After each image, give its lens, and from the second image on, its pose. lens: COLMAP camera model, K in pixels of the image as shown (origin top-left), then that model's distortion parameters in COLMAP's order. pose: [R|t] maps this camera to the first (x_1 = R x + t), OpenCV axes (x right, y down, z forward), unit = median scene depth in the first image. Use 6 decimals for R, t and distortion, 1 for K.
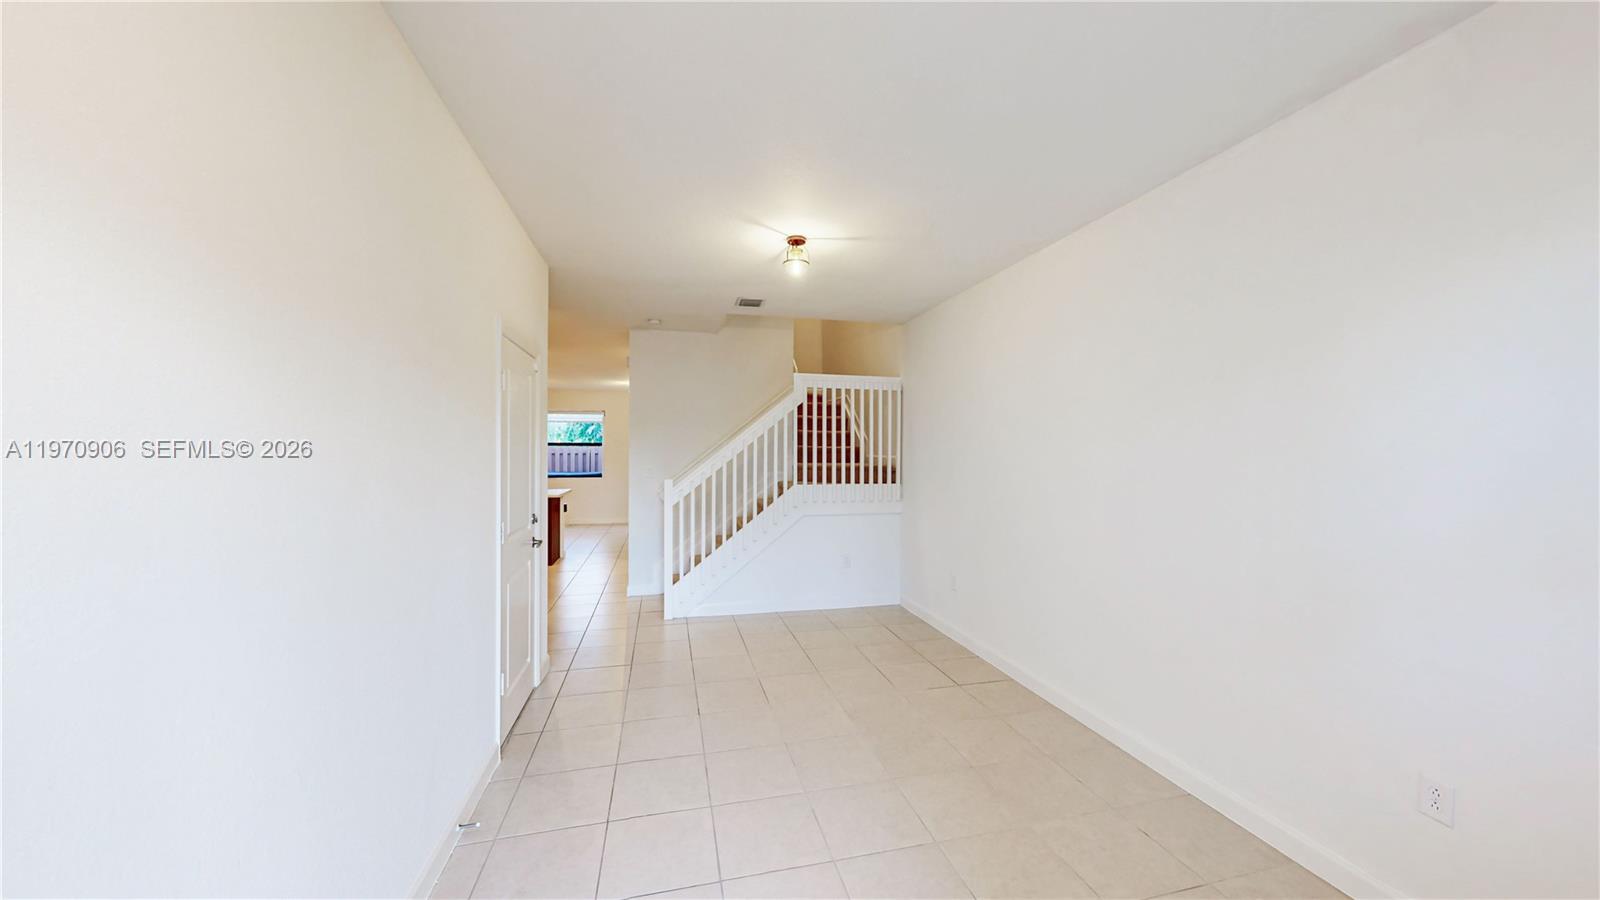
lens RADIAL K [[544.8, 0, 799.4], [0, 544.8, 450.7], [0, 0, 1]] dist [0.000043, -0.000018]
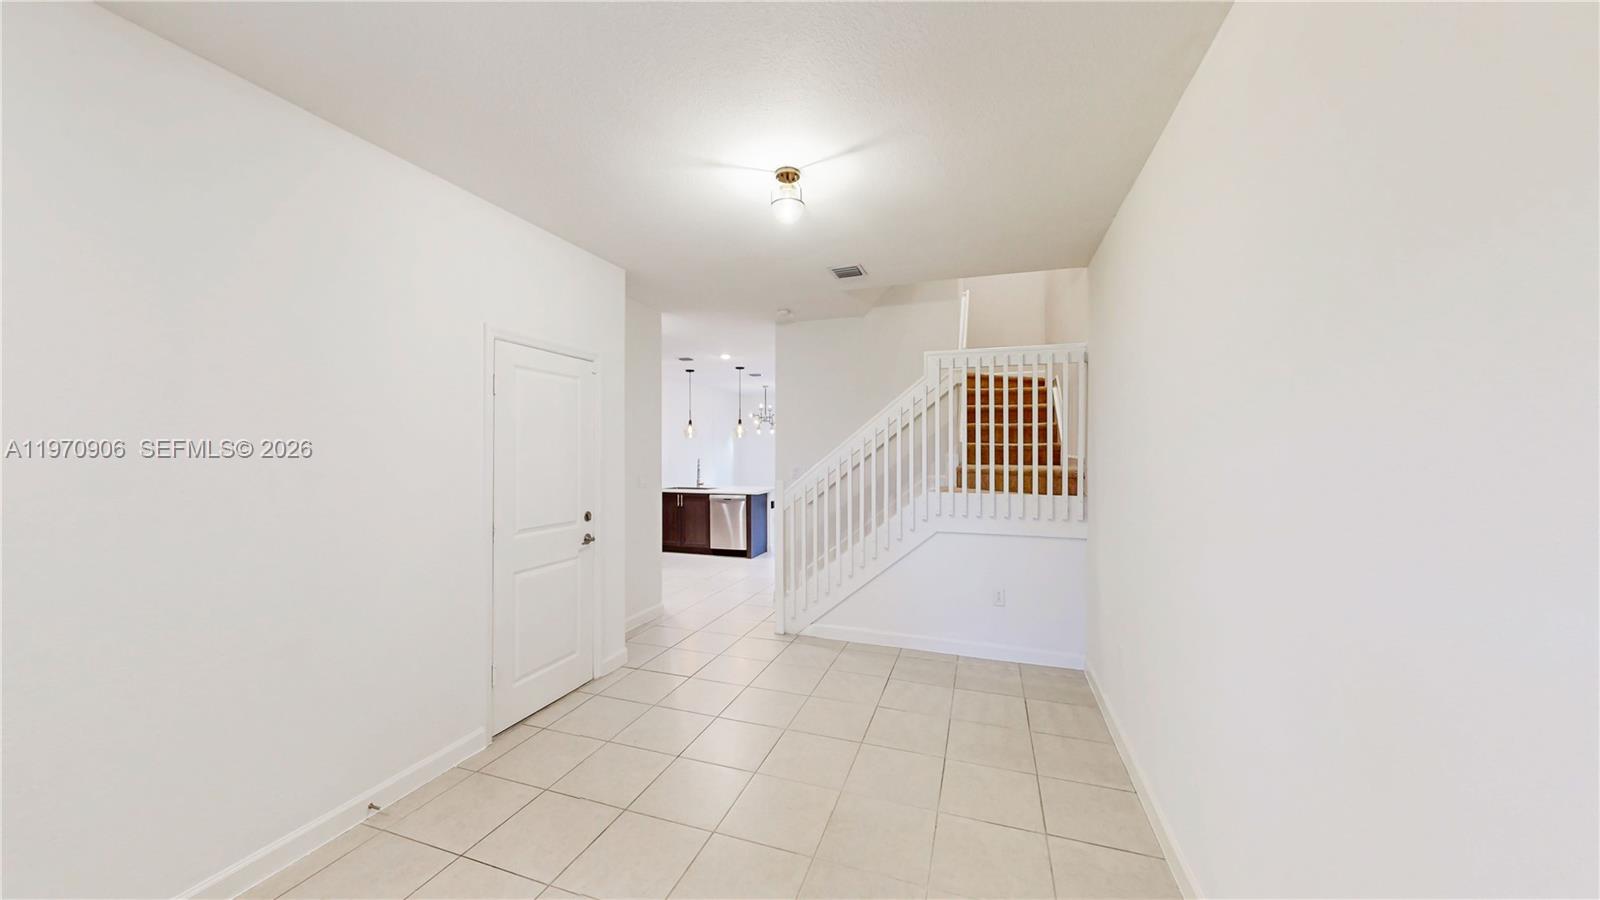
lens RADIAL K [[544.8, 0, 797.6], [0, 544.8, 448.0], [0, 0, 1]] dist [0.000043, -0.000018]
pose [[0.837129, -0.002136, -0.547001, 0.259590], [0.000848, 0.999996, -0.002607, 0.000515], [0.547005, 0.001718, 0.837128, 0.223817]]
